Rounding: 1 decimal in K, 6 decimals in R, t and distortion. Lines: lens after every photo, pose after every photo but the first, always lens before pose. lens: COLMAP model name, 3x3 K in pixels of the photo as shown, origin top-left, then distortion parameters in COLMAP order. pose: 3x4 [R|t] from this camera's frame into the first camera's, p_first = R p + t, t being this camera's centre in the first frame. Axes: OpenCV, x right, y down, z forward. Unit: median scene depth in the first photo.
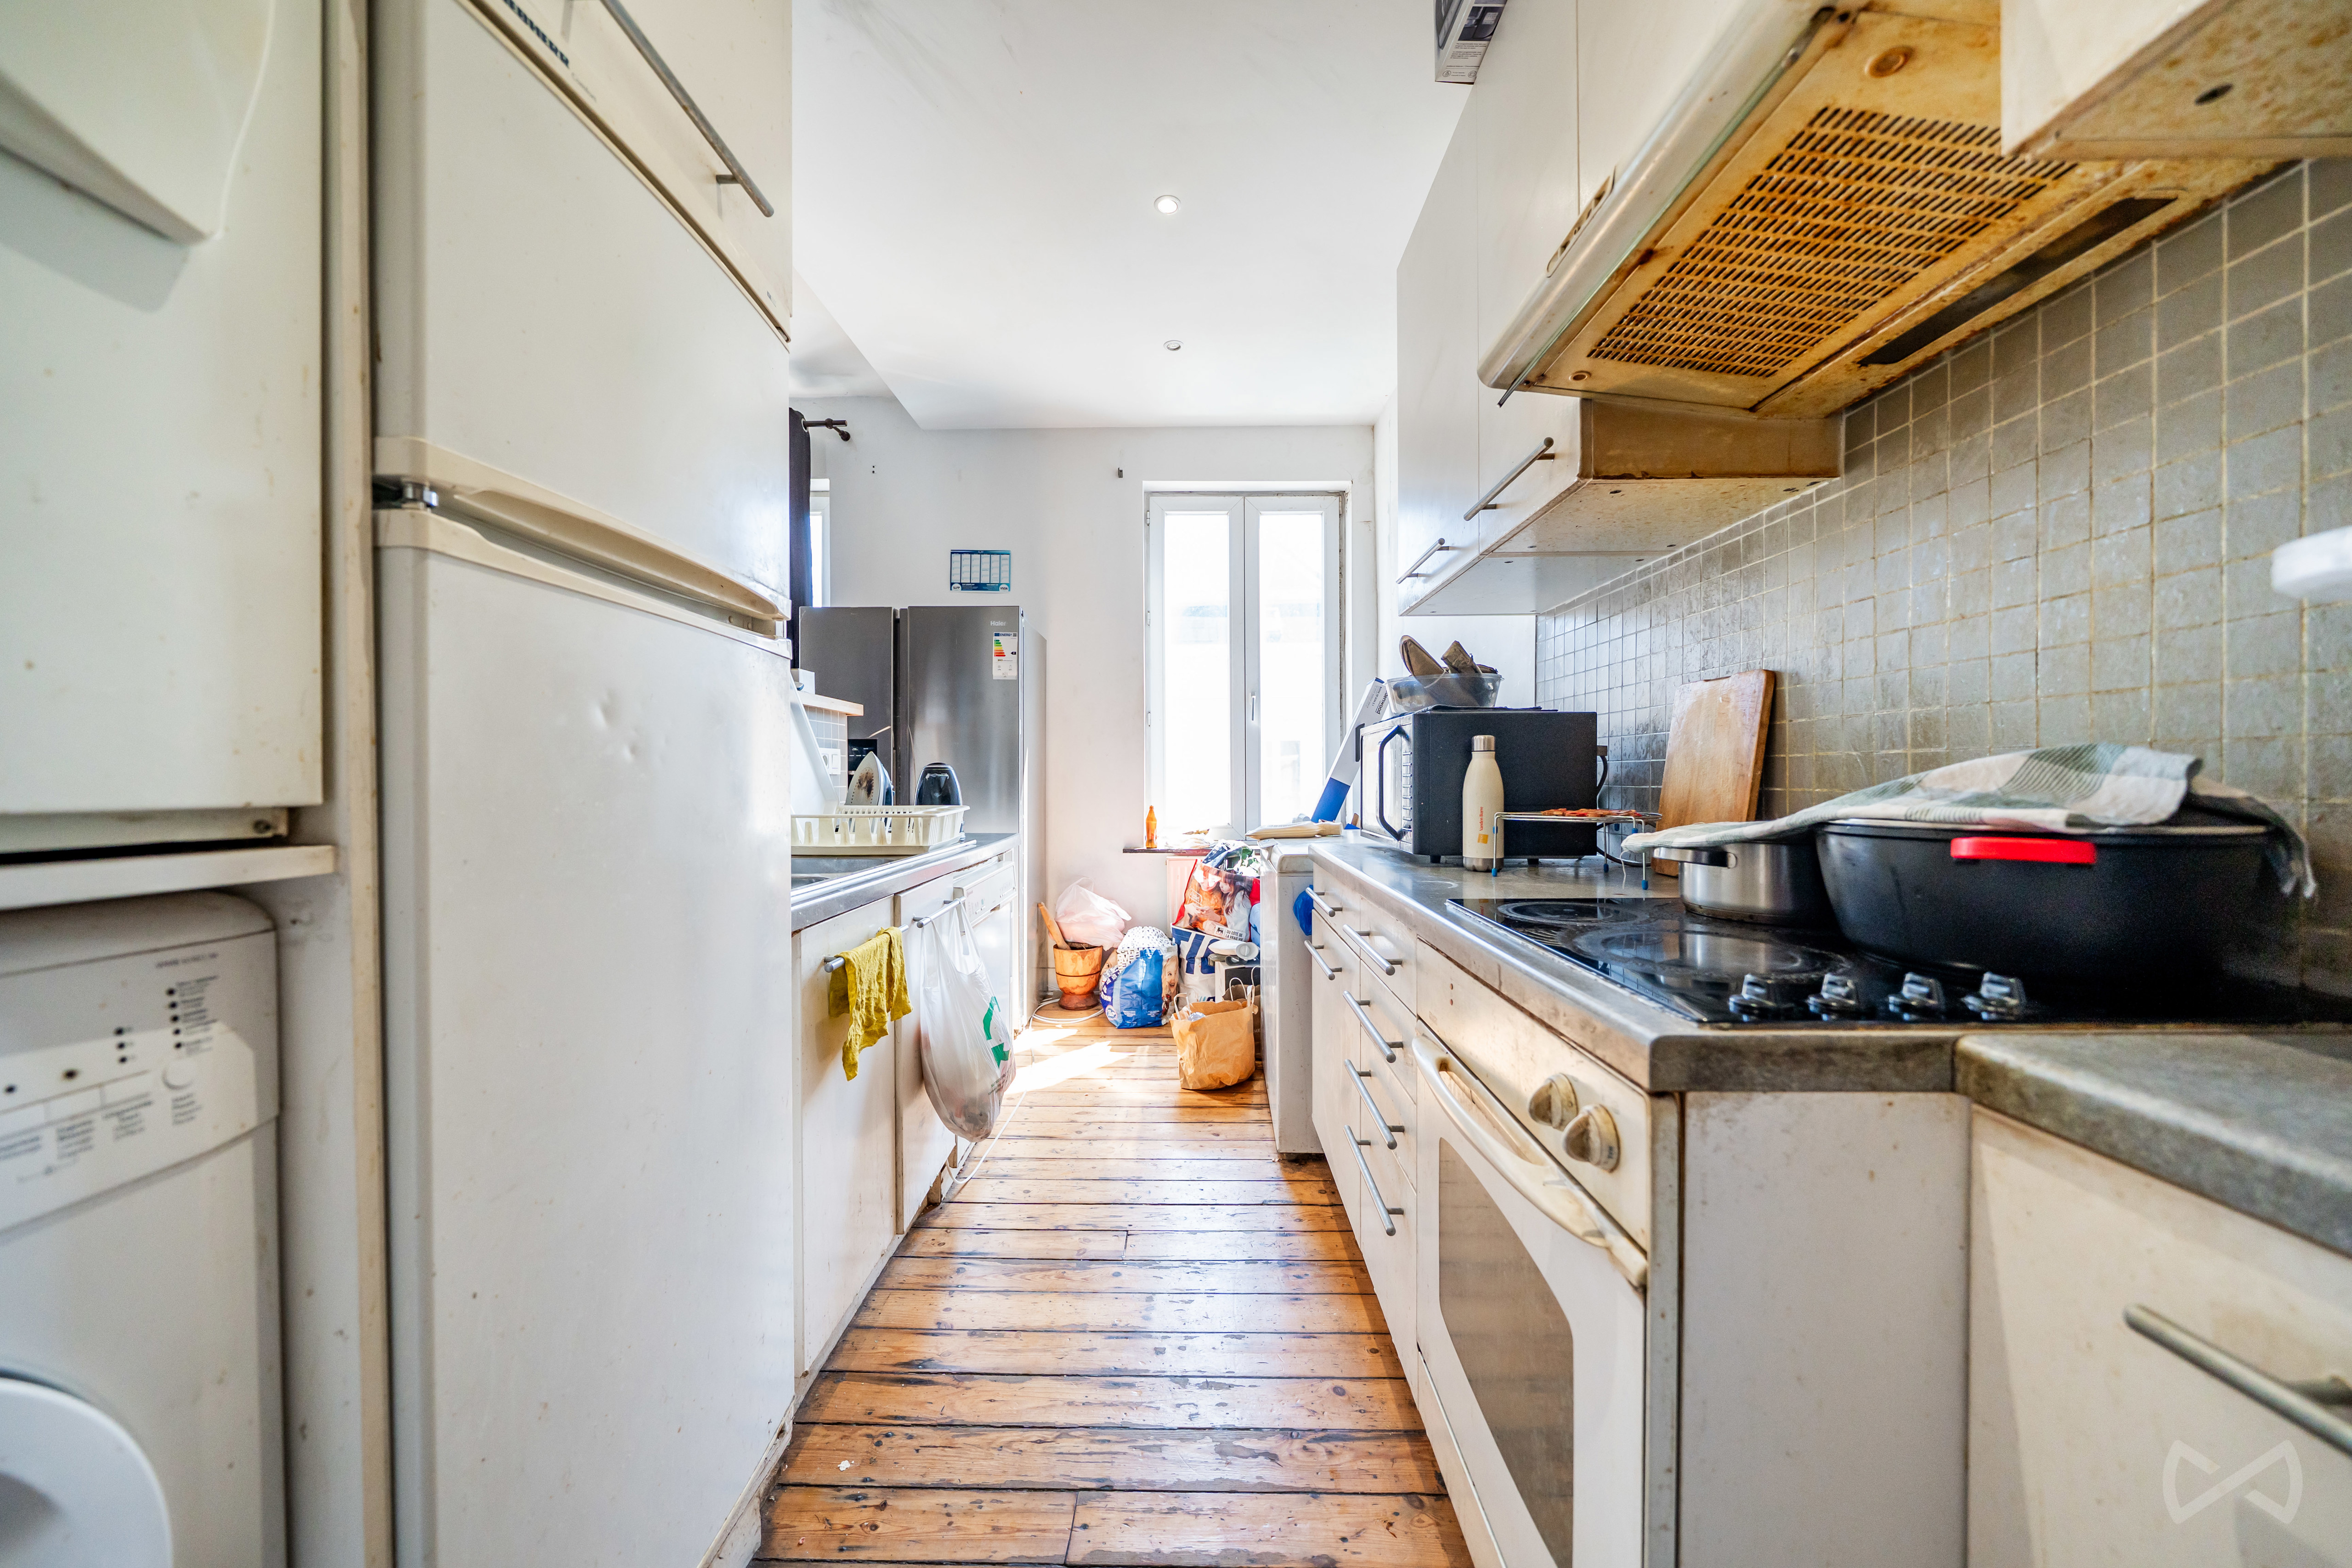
lens RADIAL K [[799.1, 0, 1170.1], [0, 799.1, 784.6], [0, 0, 1]] dist [-0.001862, -0.000354]
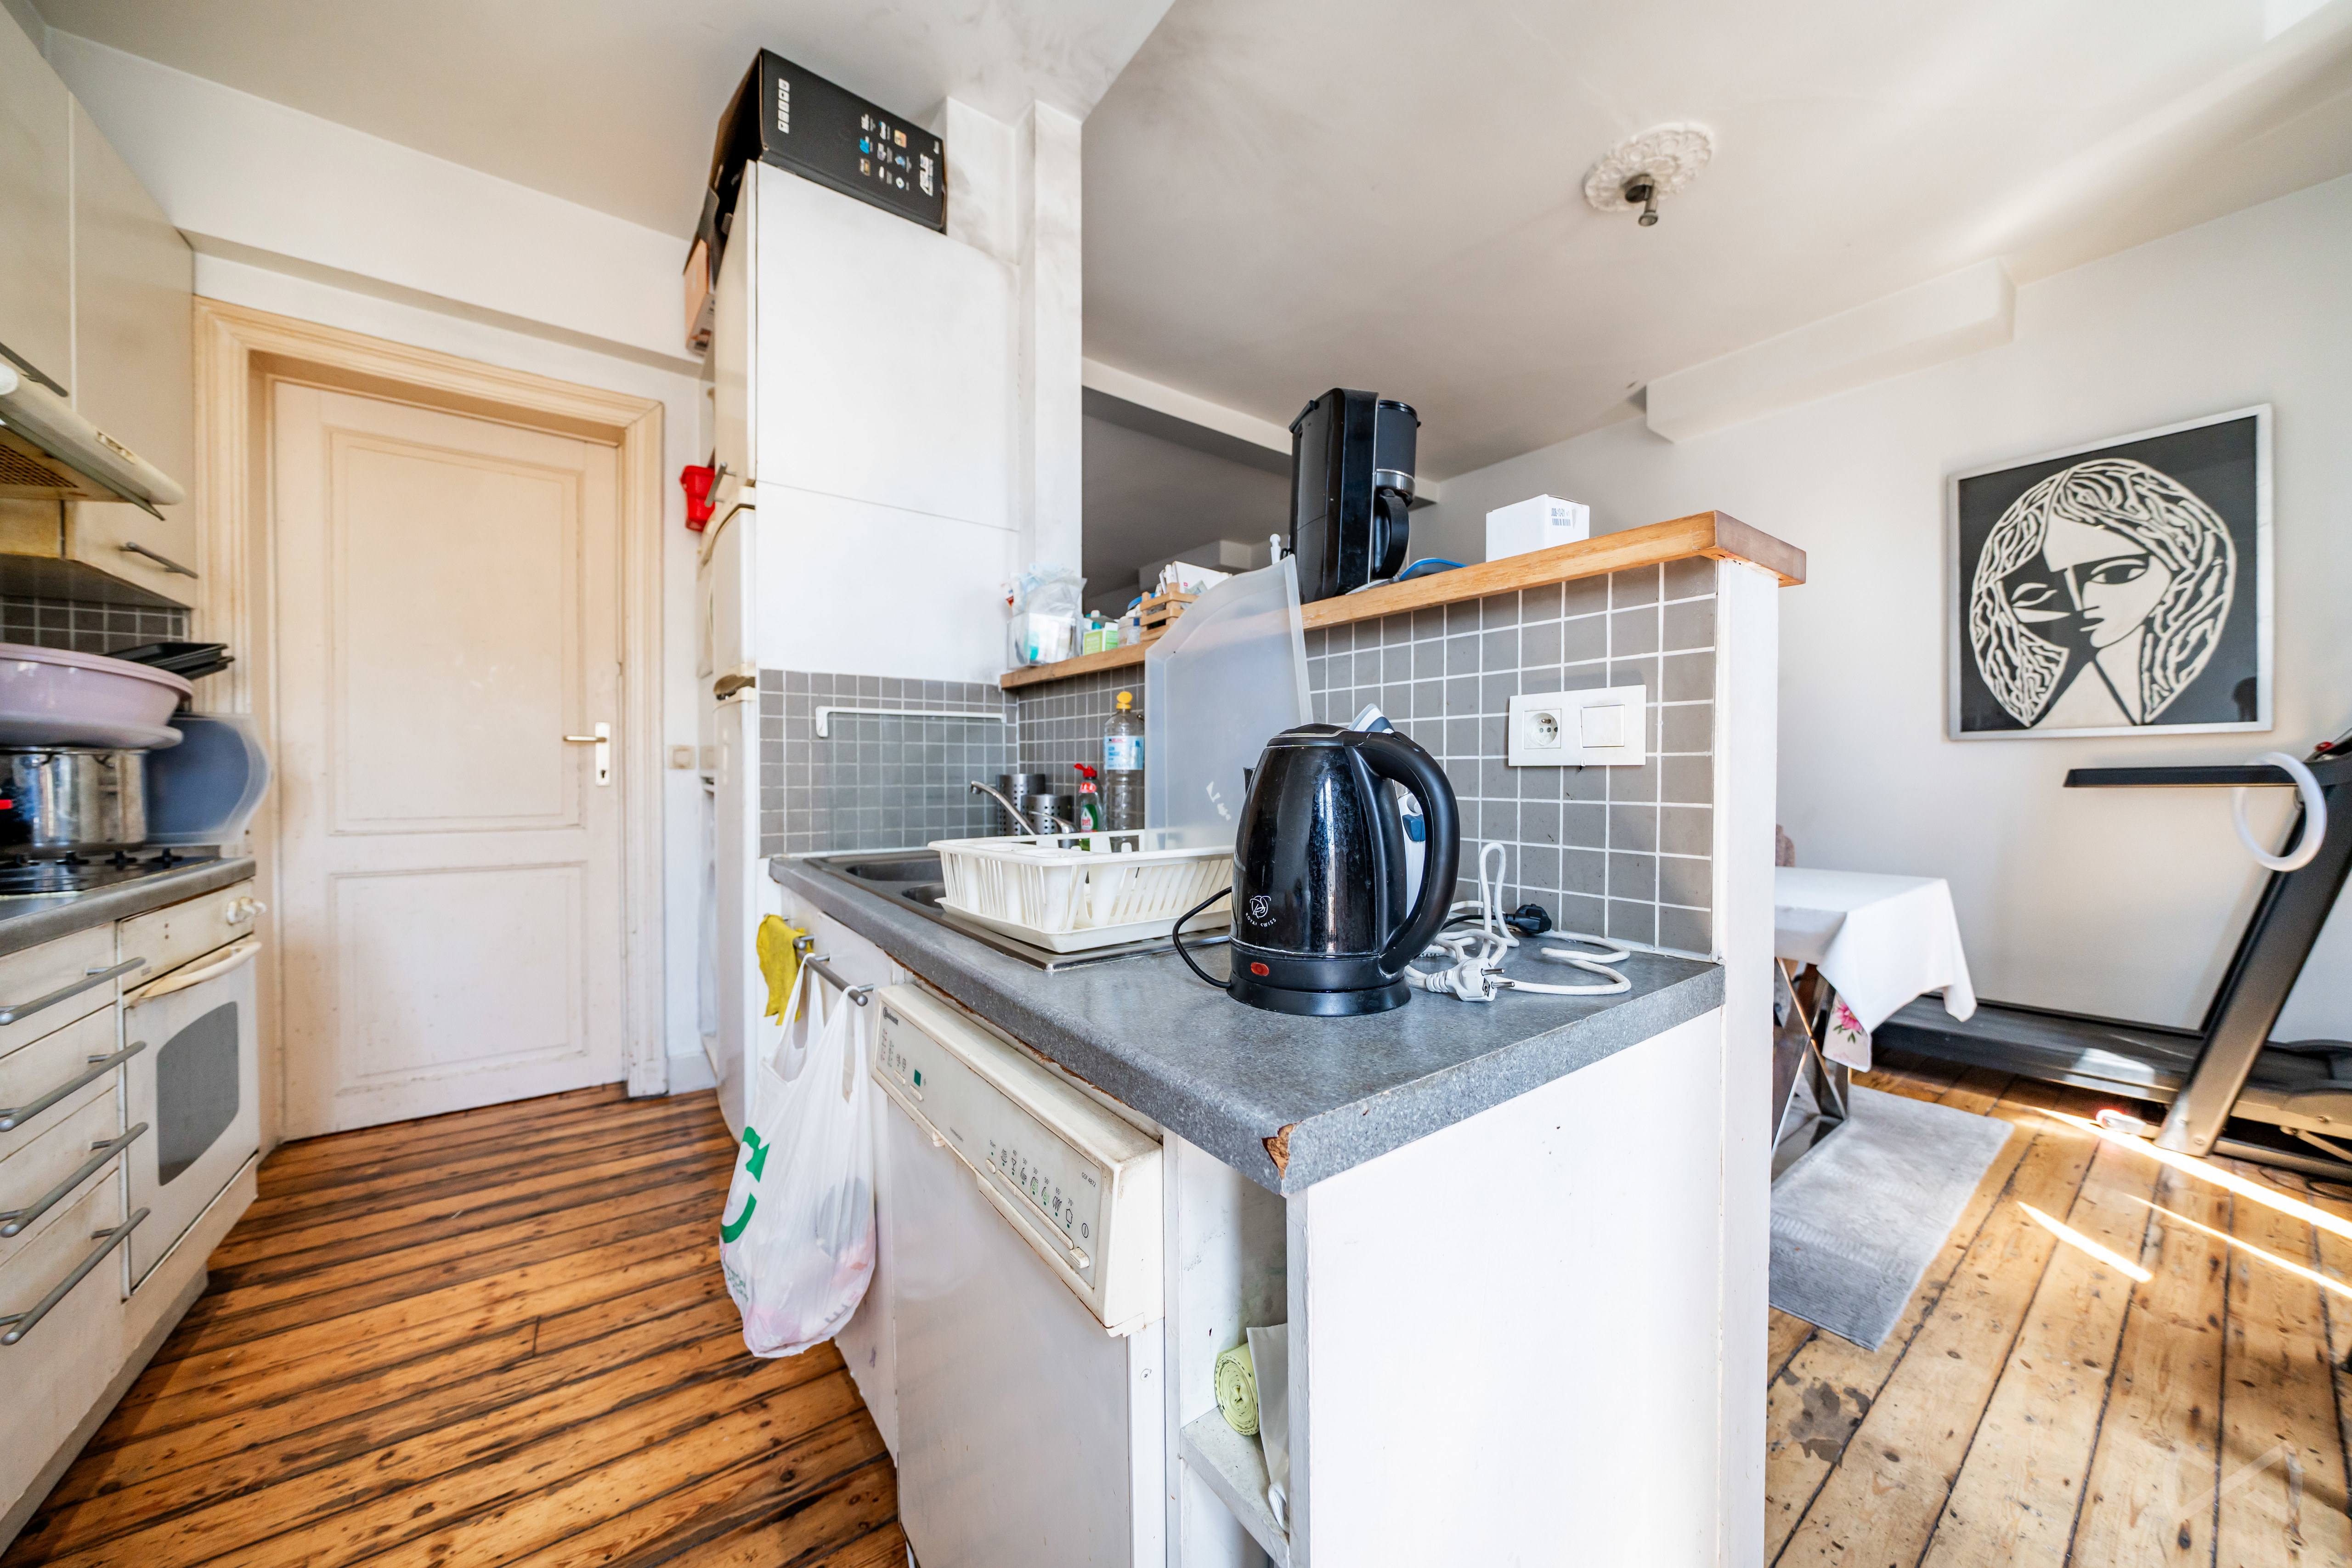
lens RADIAL K [[799.1, 0, 1170.1], [0, 799.1, 784.6], [0, 0, 1]] dist [-0.001862, -0.000354]
pose [[-0.796489, 0.008546, -0.604592, -0.141463], [-0.004071, 0.999802, 0.019495, -0.026438], [0.604639, 0.017989, -0.796297, 2.224354]]
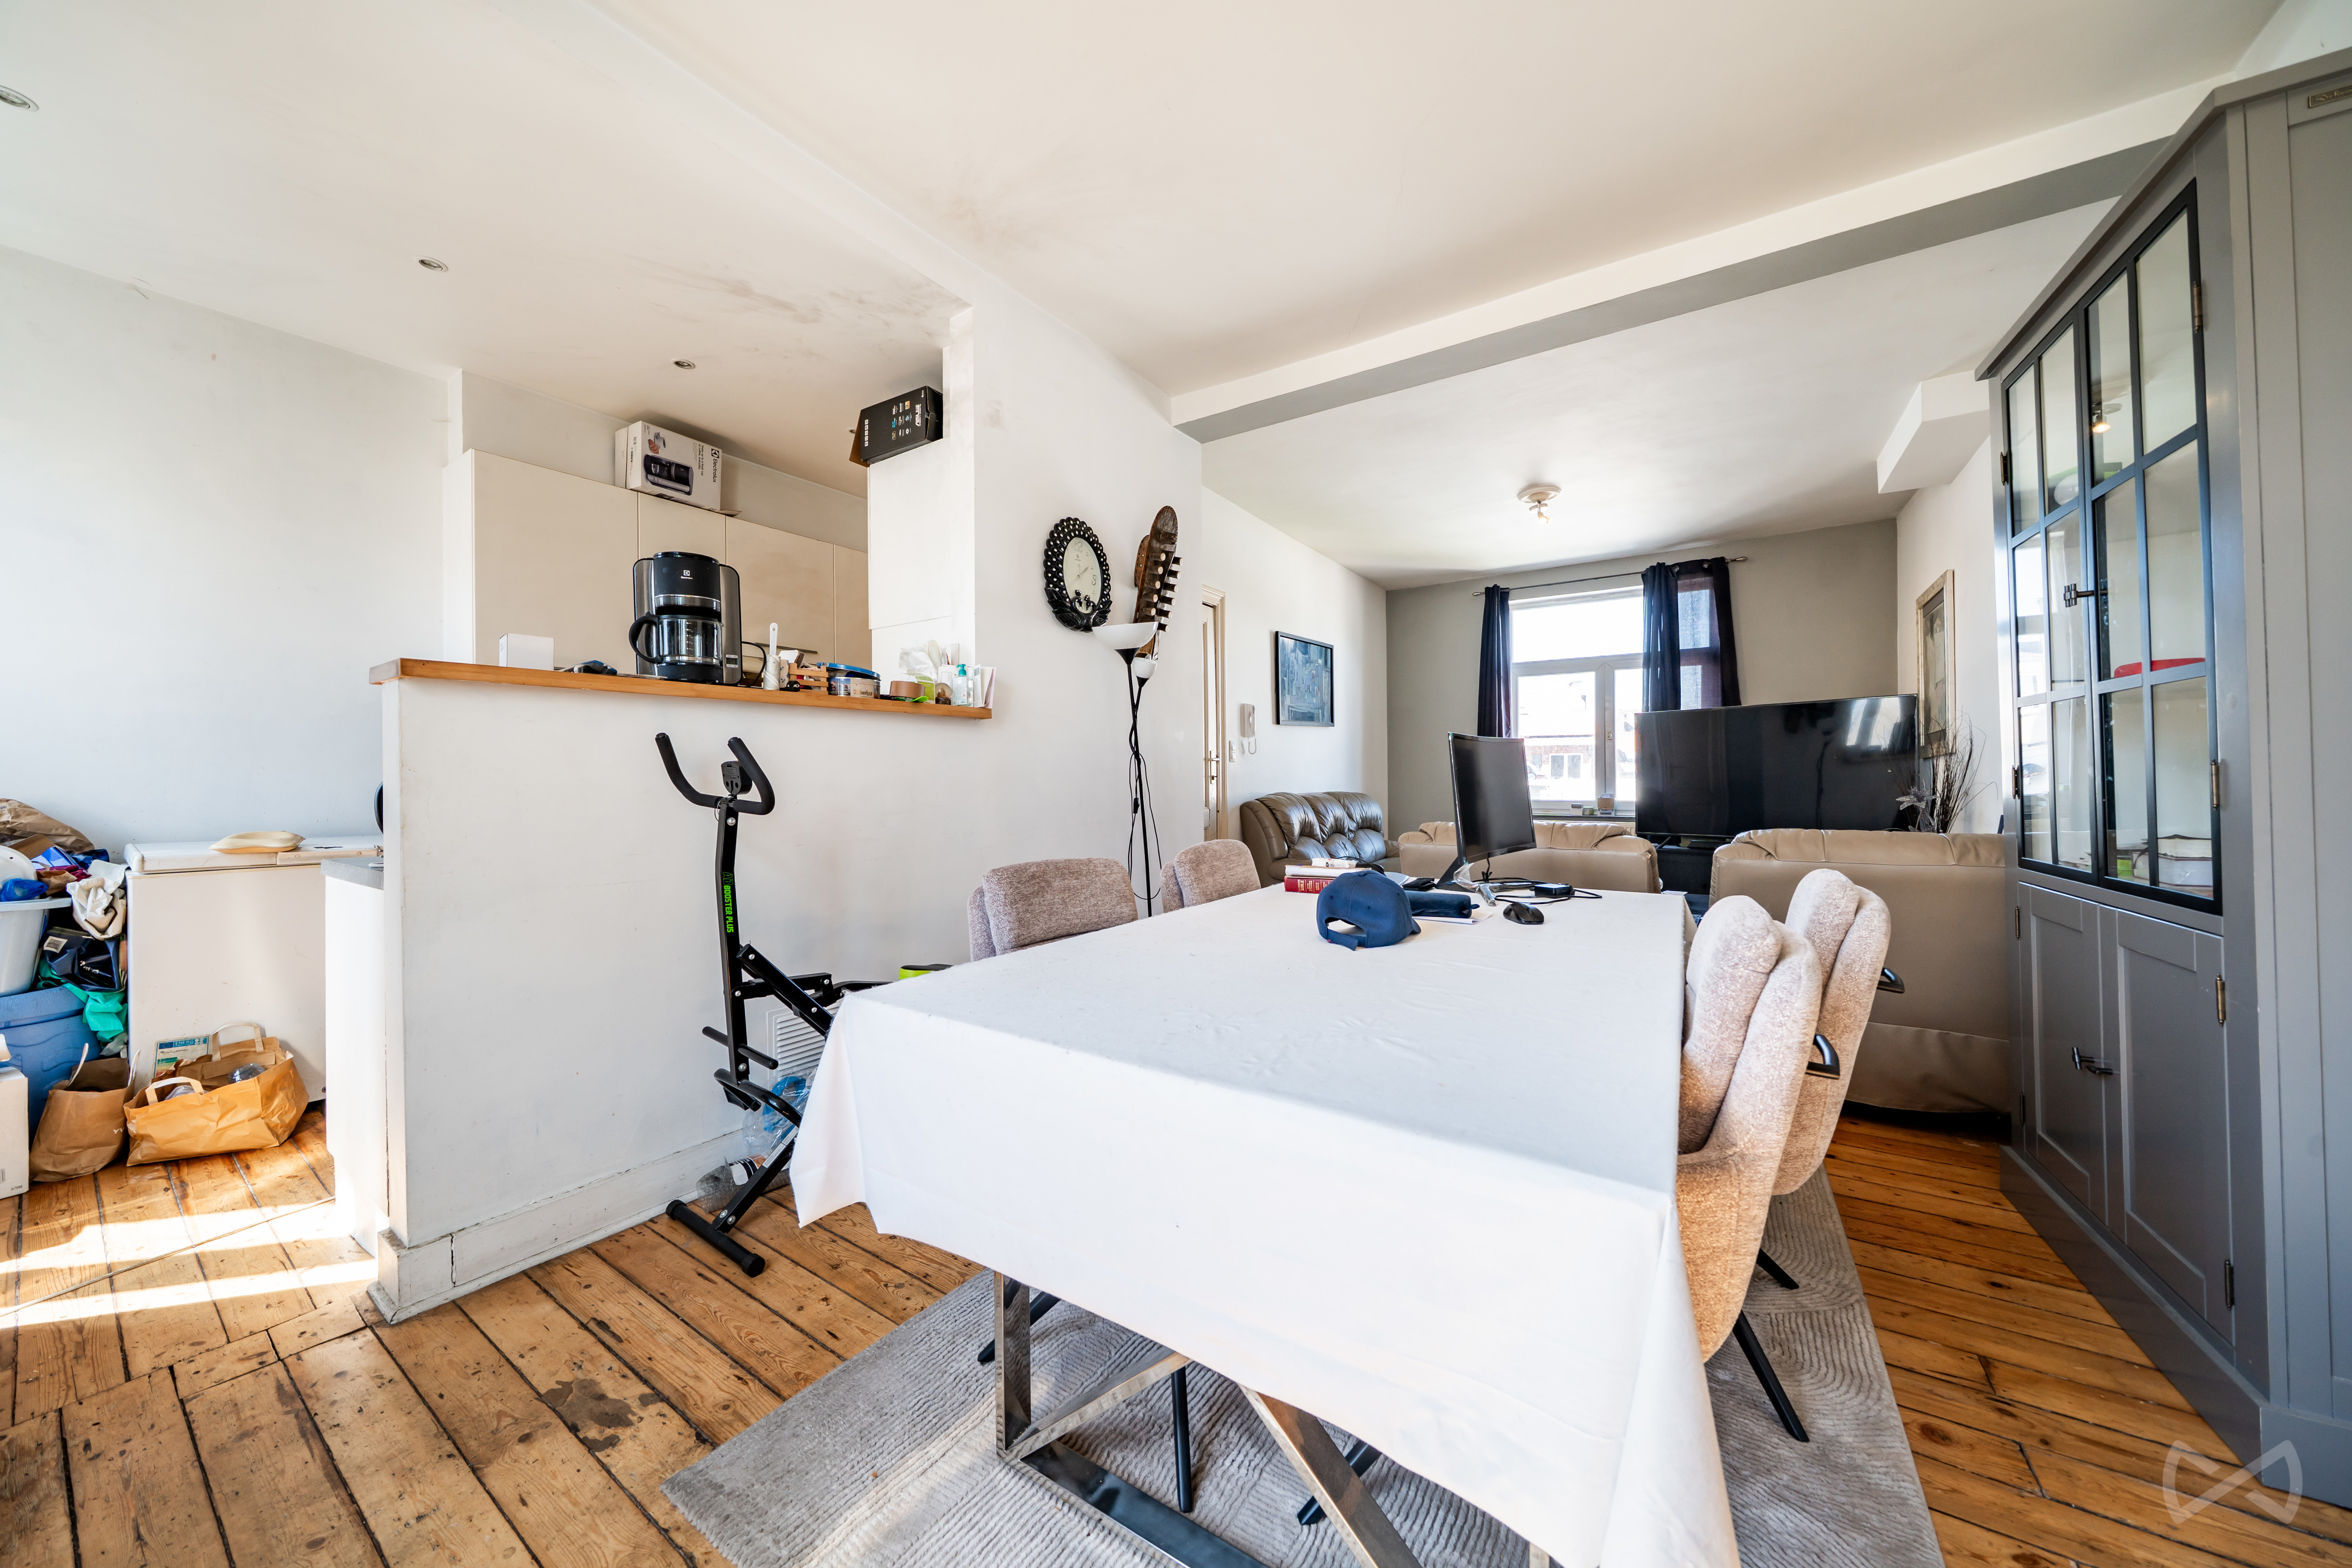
lens RADIAL K [[799.1, 0, 1170.1], [0, 799.1, 784.6], [0, 0, 1]] dist [-0.001862, -0.000354]
pose [[-0.838934, -0.000944, 0.544232, -2.366455], [0.007423, 0.999886, 0.013177, -0.029701], [-0.544182, 0.015095, -0.838831, 2.369937]]
